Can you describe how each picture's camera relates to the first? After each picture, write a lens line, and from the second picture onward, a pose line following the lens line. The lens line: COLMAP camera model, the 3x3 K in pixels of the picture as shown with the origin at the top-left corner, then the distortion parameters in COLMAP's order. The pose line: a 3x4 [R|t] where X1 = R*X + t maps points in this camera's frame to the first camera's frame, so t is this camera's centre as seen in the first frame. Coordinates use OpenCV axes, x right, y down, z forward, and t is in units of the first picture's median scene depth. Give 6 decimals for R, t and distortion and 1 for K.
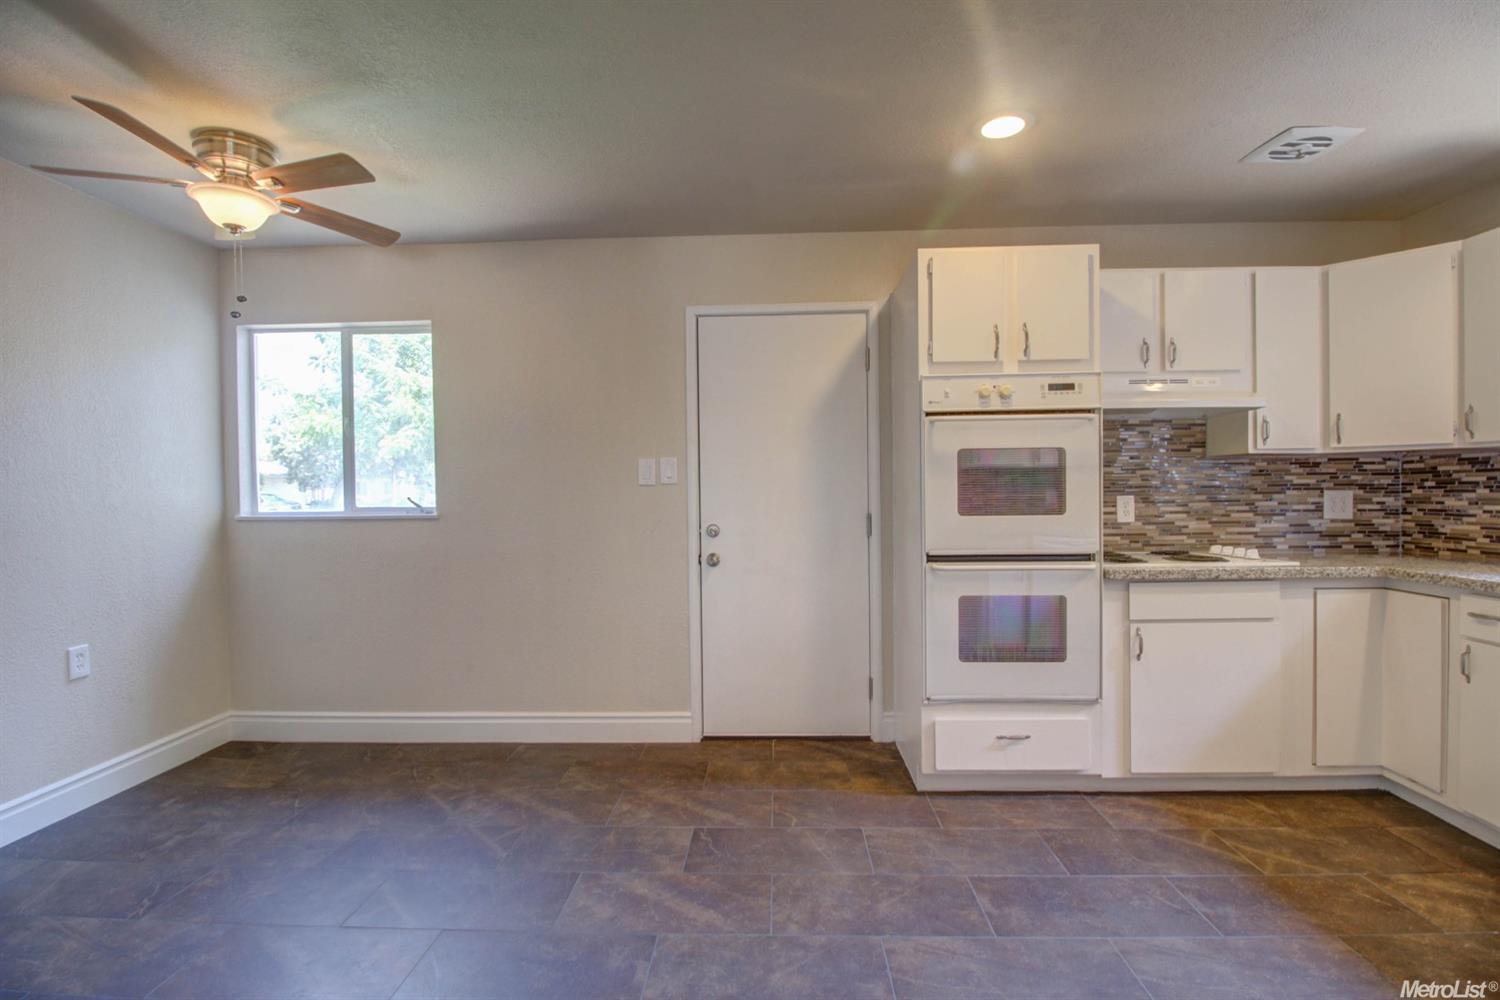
lens RADIAL K [[691.4, 0, 750.8], [0, 691.4, 492.4], [0, 0, 1]] dist [-0.004254, -0.010434]
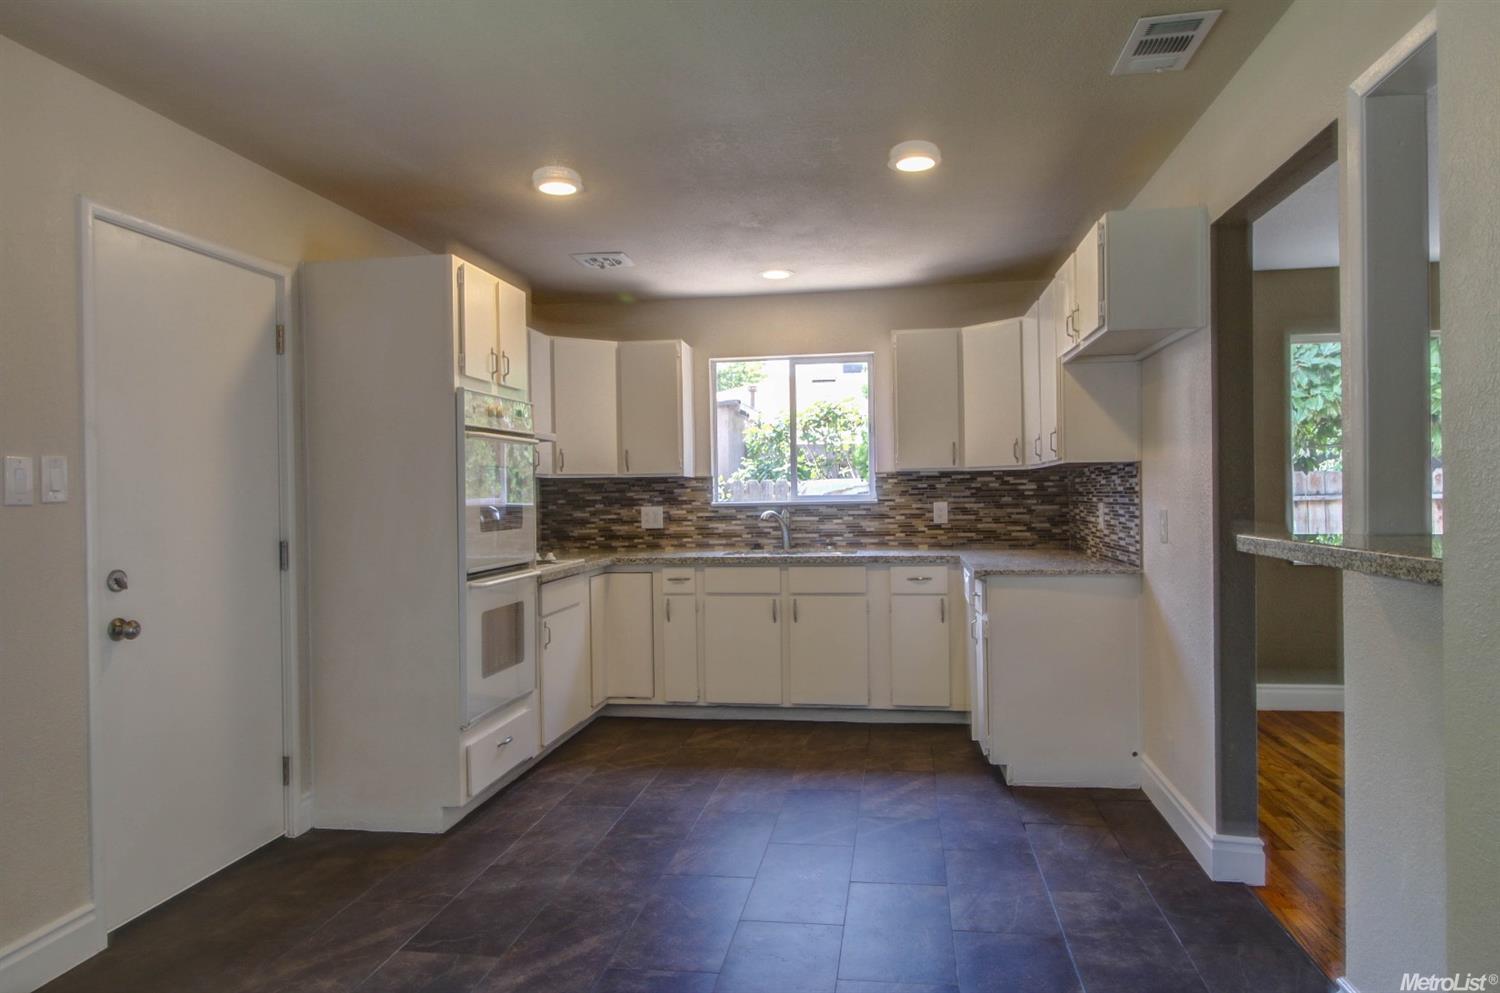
lens RADIAL K [[953.6, 0, 753.4], [0, 953.6, 490.9], [0, 0, 1]] dist [0.008827, 0.004037]
pose [[0.112831, 0.012042, 0.993541, -1.023654], [0.022929, 0.999629, -0.014719, 0.003918], [-0.993350, 0.024442, 0.112513, 0.451249]]
